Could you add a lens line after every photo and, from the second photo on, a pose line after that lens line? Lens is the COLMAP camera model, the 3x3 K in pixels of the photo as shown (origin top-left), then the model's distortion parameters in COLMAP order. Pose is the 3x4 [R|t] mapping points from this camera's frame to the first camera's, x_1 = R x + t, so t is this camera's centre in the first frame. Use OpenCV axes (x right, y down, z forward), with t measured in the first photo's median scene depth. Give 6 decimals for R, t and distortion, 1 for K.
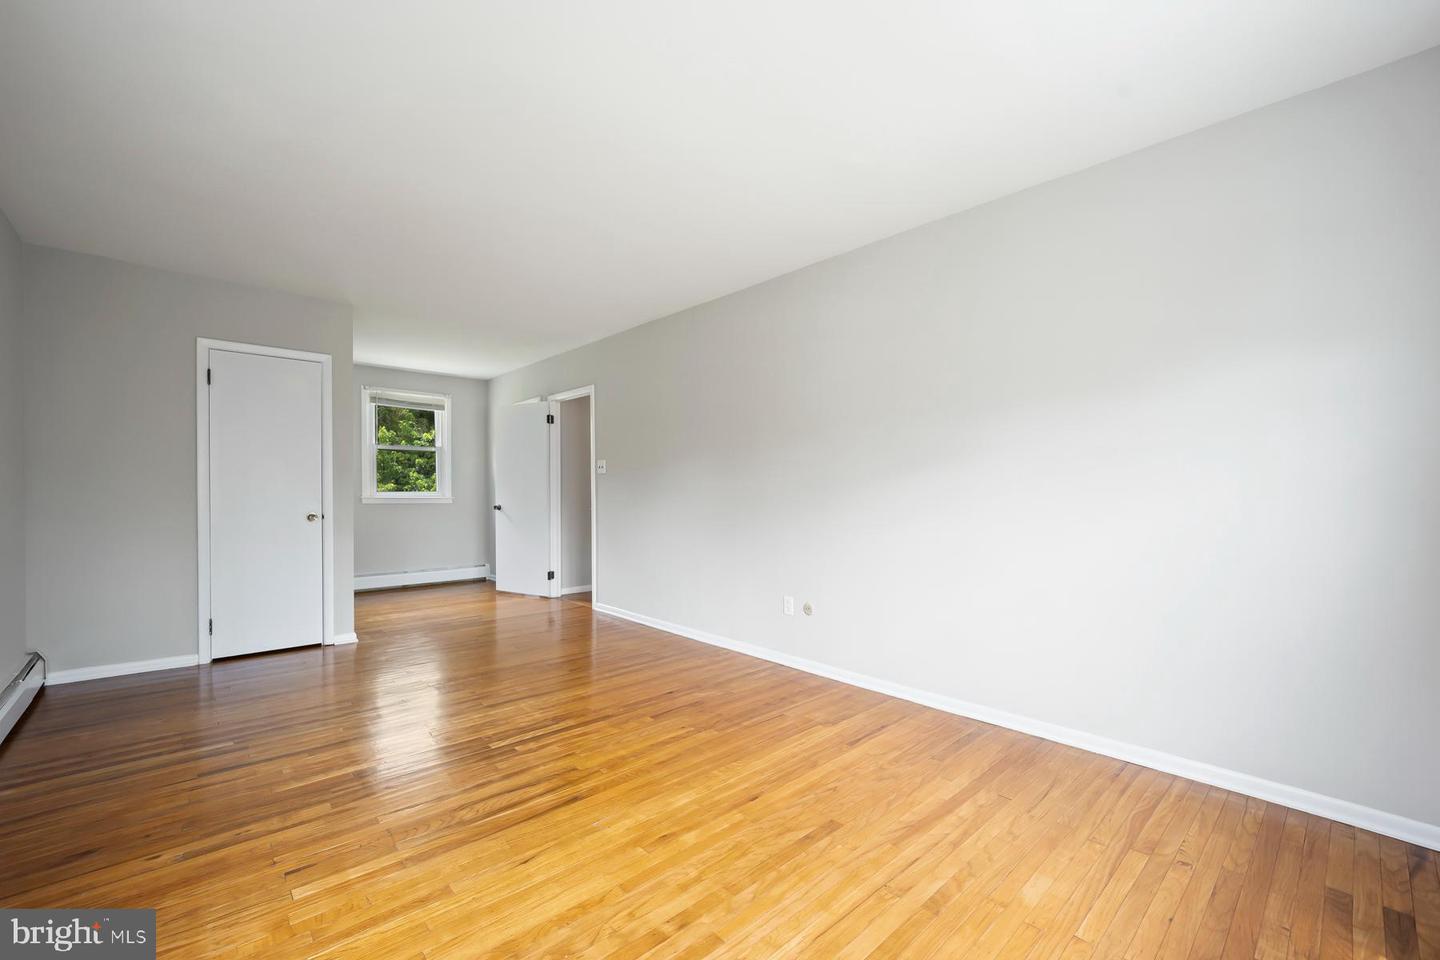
lens RADIAL K [[588.2, 0, 709.3], [0, 588.2, 488.4], [0, 0, 1]] dist [-0.002100, -0.000740]
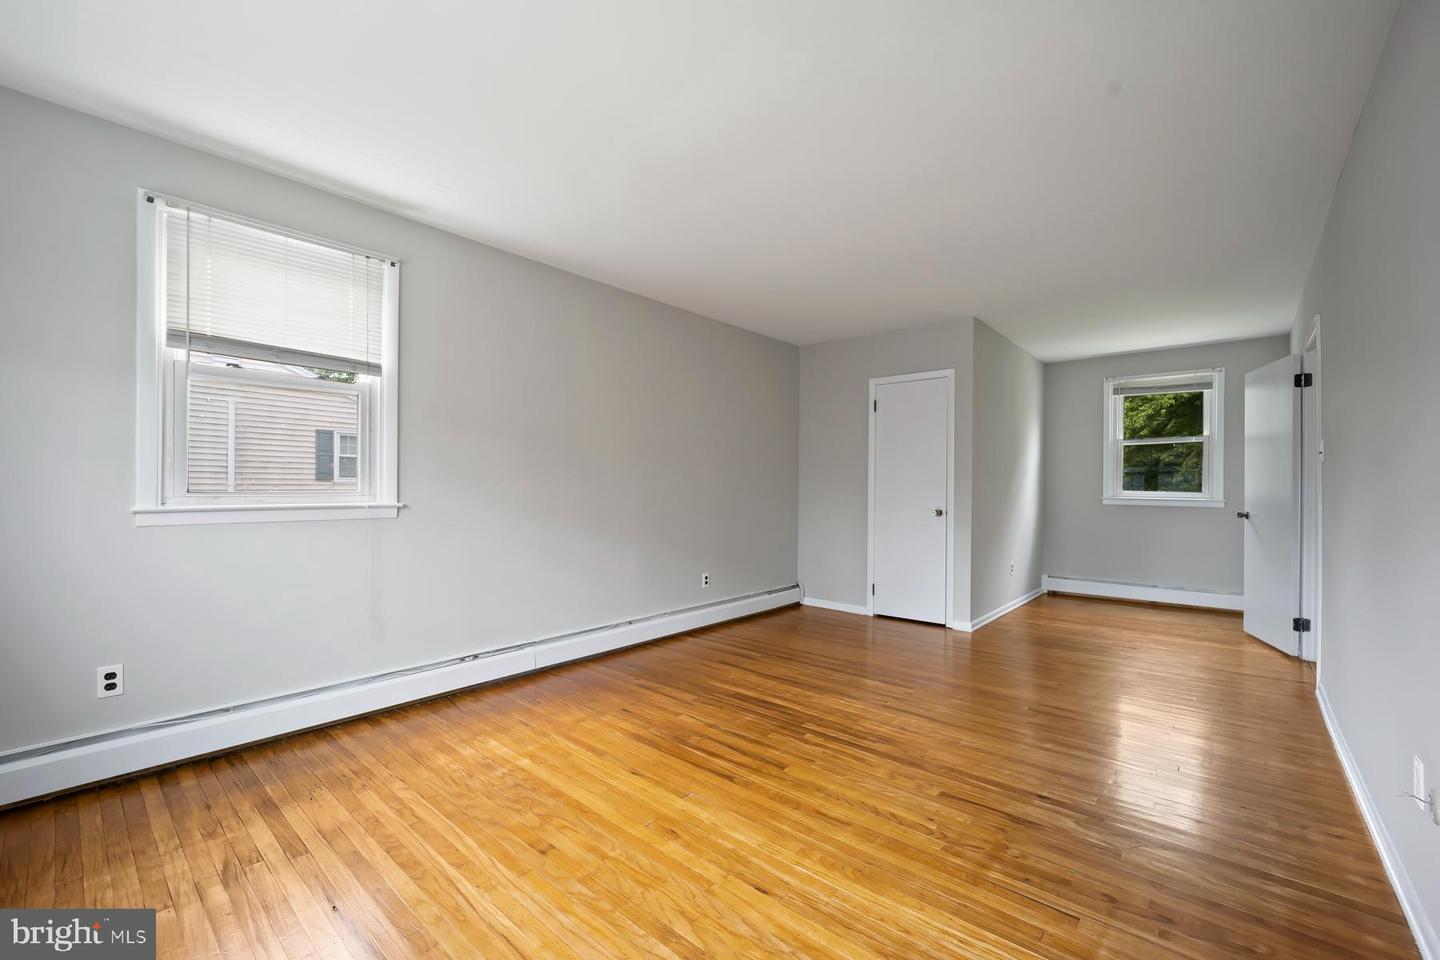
lens RADIAL K [[588.2, 0, 709.7], [0, 588.2, 482.8], [0, 0, 1]] dist [-0.002100, -0.000740]
pose [[0.116128, -0.008996, -0.993194, 0.676999], [-0.001017, 0.999957, -0.009177, 0.002182], [0.993234, 0.002076, 0.116114, 0.682226]]
